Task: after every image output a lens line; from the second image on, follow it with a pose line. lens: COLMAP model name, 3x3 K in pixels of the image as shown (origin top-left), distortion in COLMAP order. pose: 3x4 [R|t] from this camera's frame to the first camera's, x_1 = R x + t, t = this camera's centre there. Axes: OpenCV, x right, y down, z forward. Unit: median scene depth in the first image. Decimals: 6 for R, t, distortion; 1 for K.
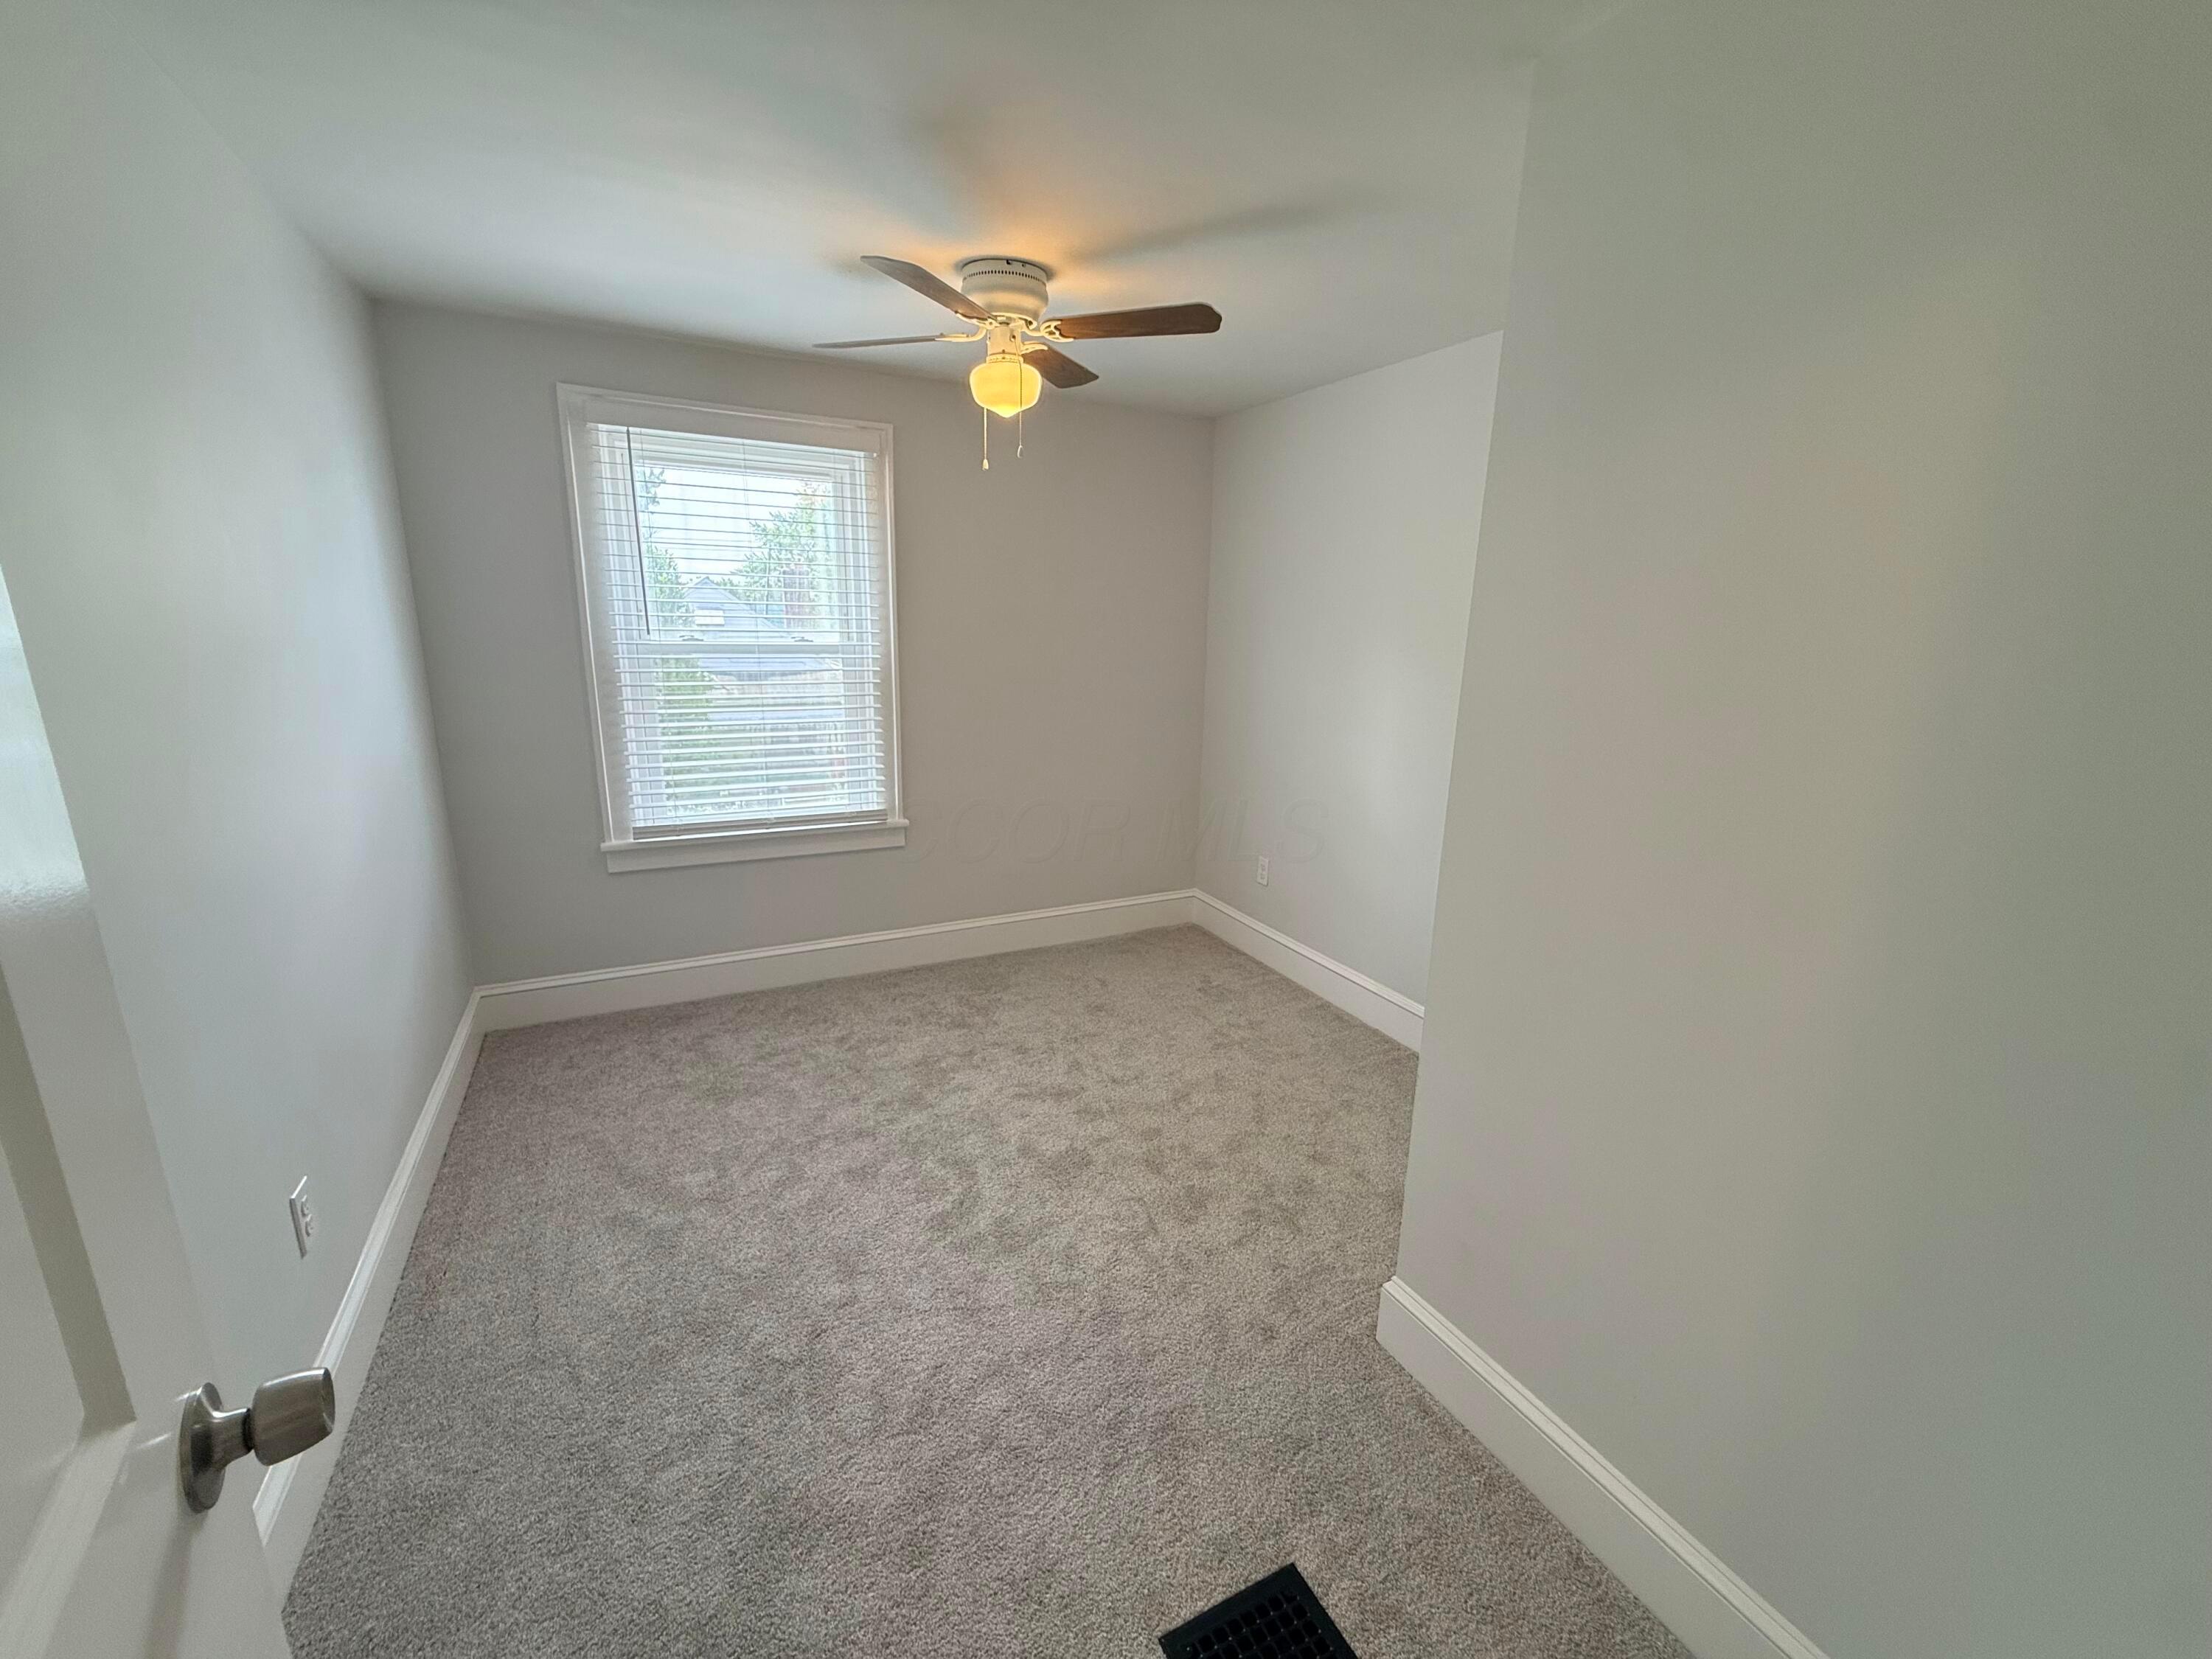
lens RADIAL K [[883.9, 0, 1129.5], [0, 883.9, 824.9], [0, 0, 1]] dist [-0.000972, 0.001186]
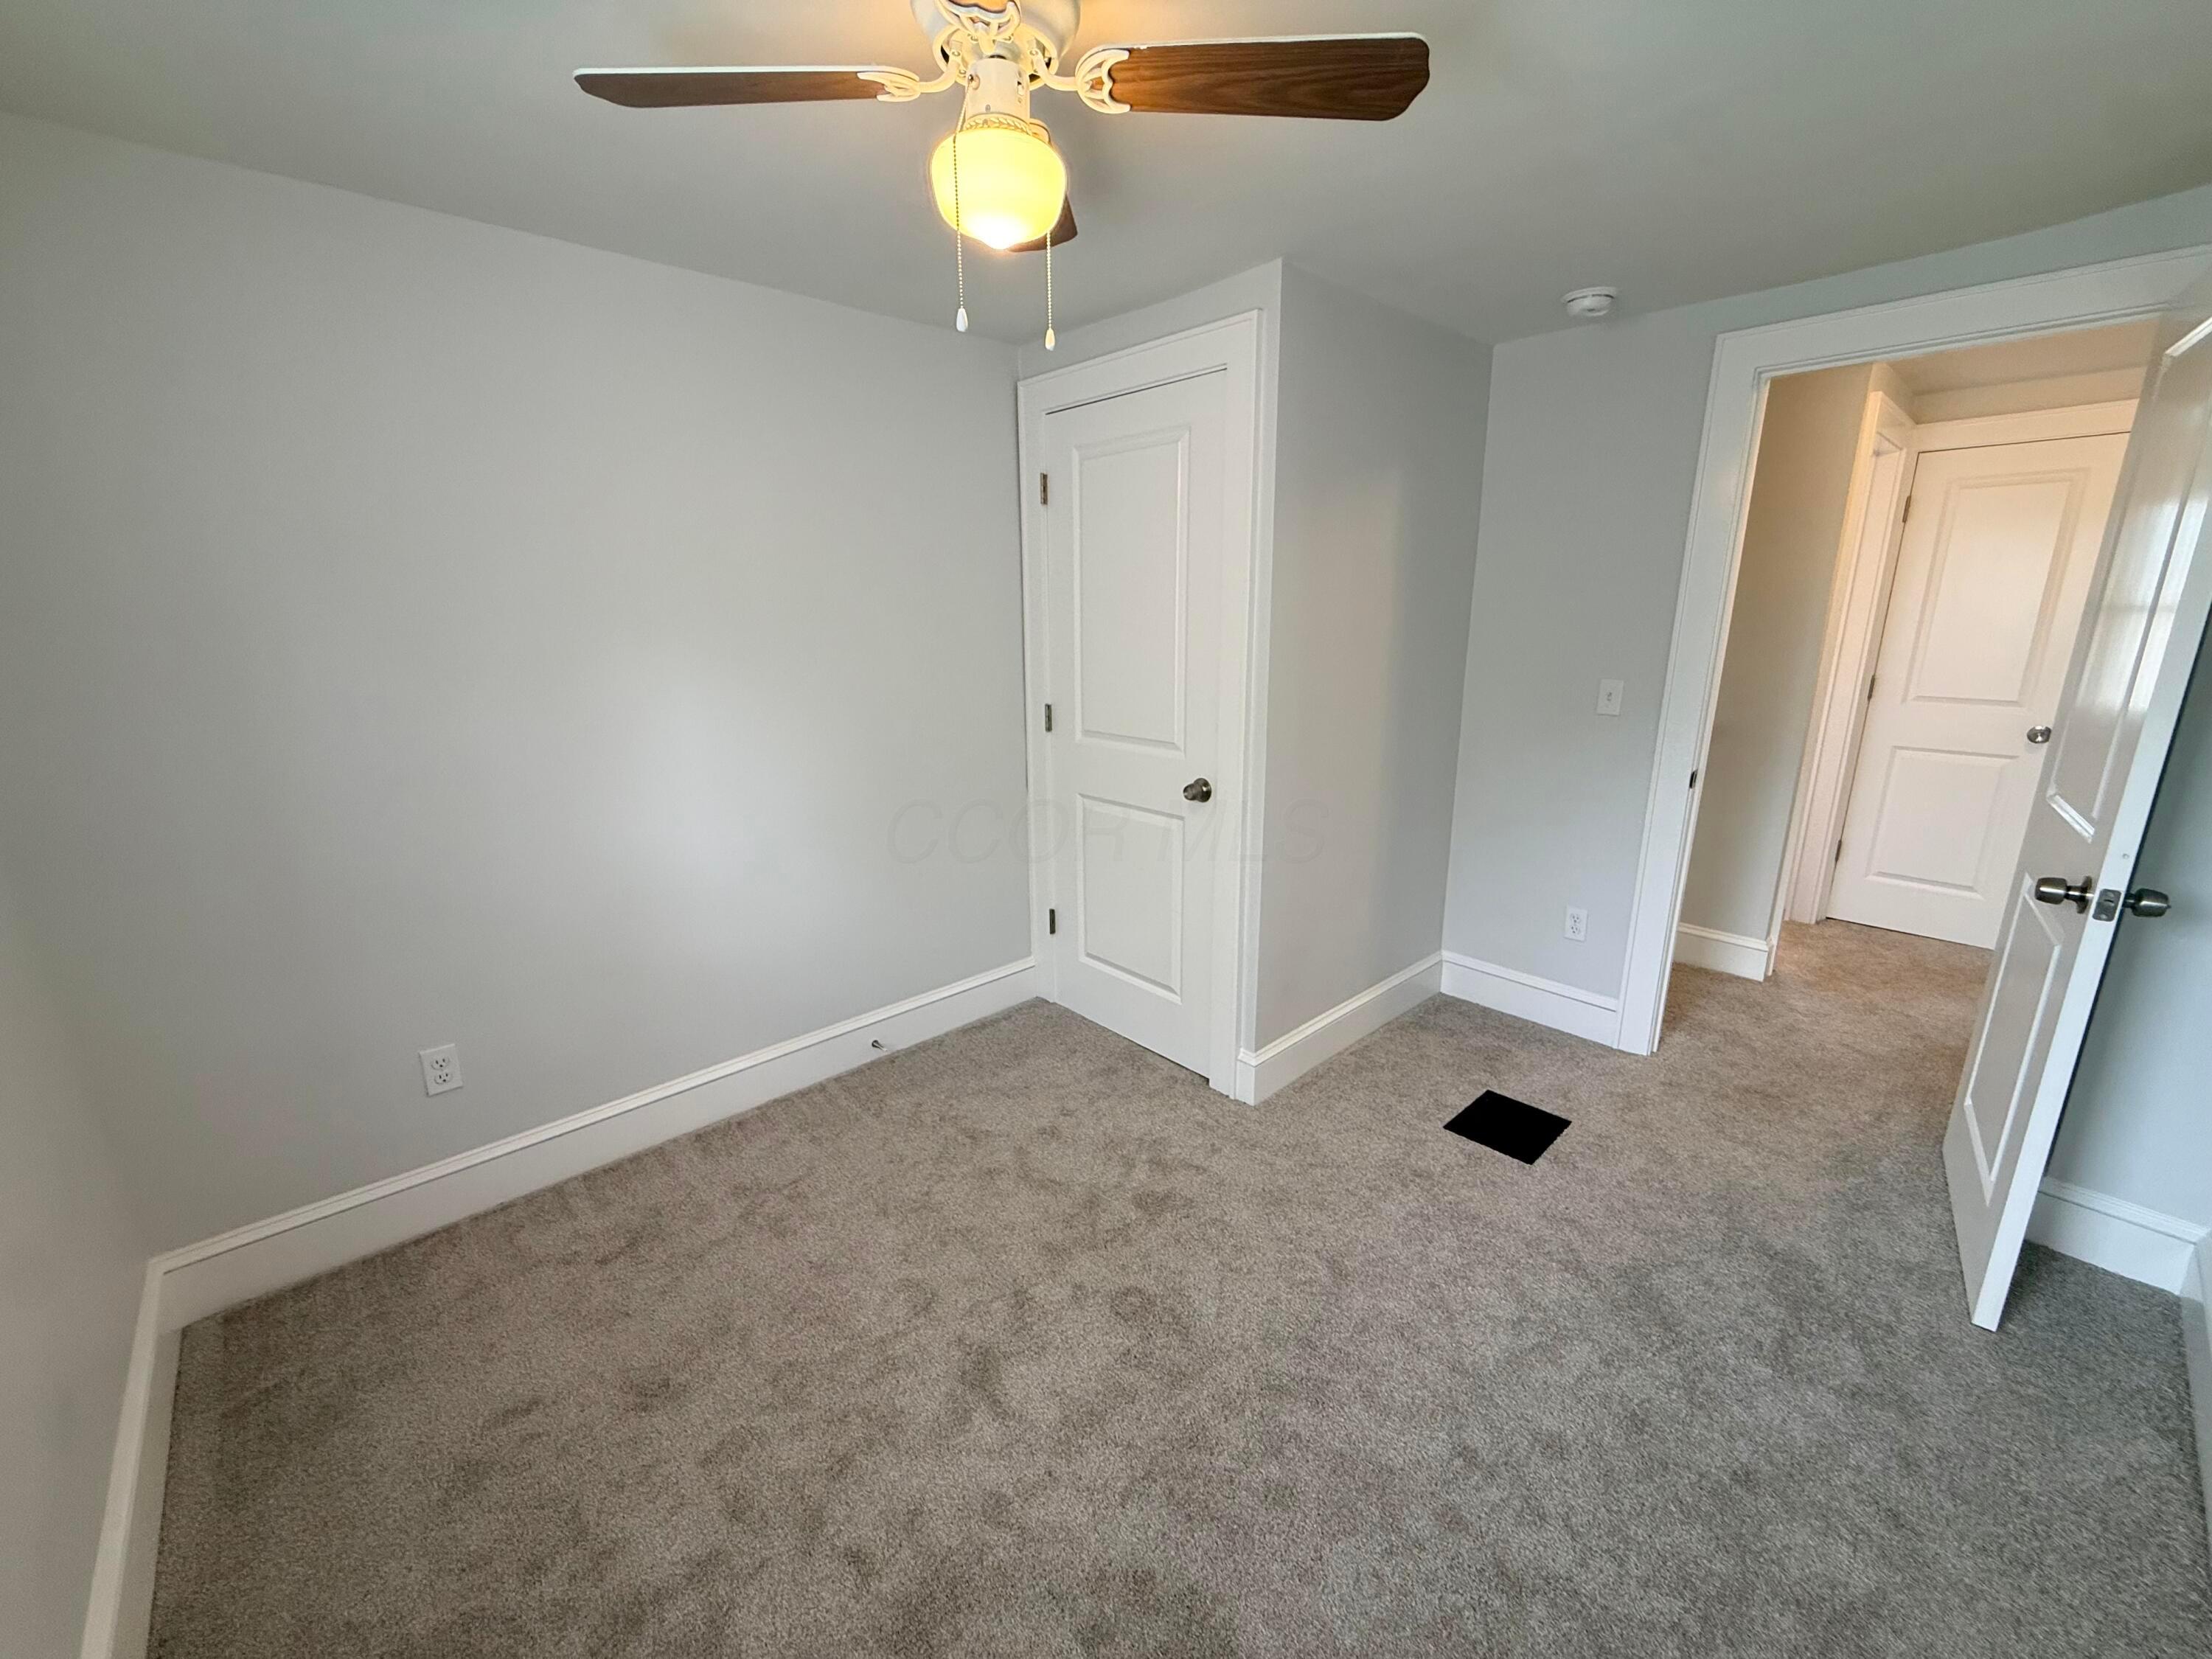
lens RADIAL K [[883.9, 0, 1107.4], [0, 883.9, 835.2], [0, 0, 1]] dist [-0.000972, 0.001186]
pose [[-0.248438, -0.267916, 0.930860, -0.391775], [0.230327, 0.917087, 0.325424, -0.151381], [-0.940866, 0.295249, -0.166131, 0.602365]]
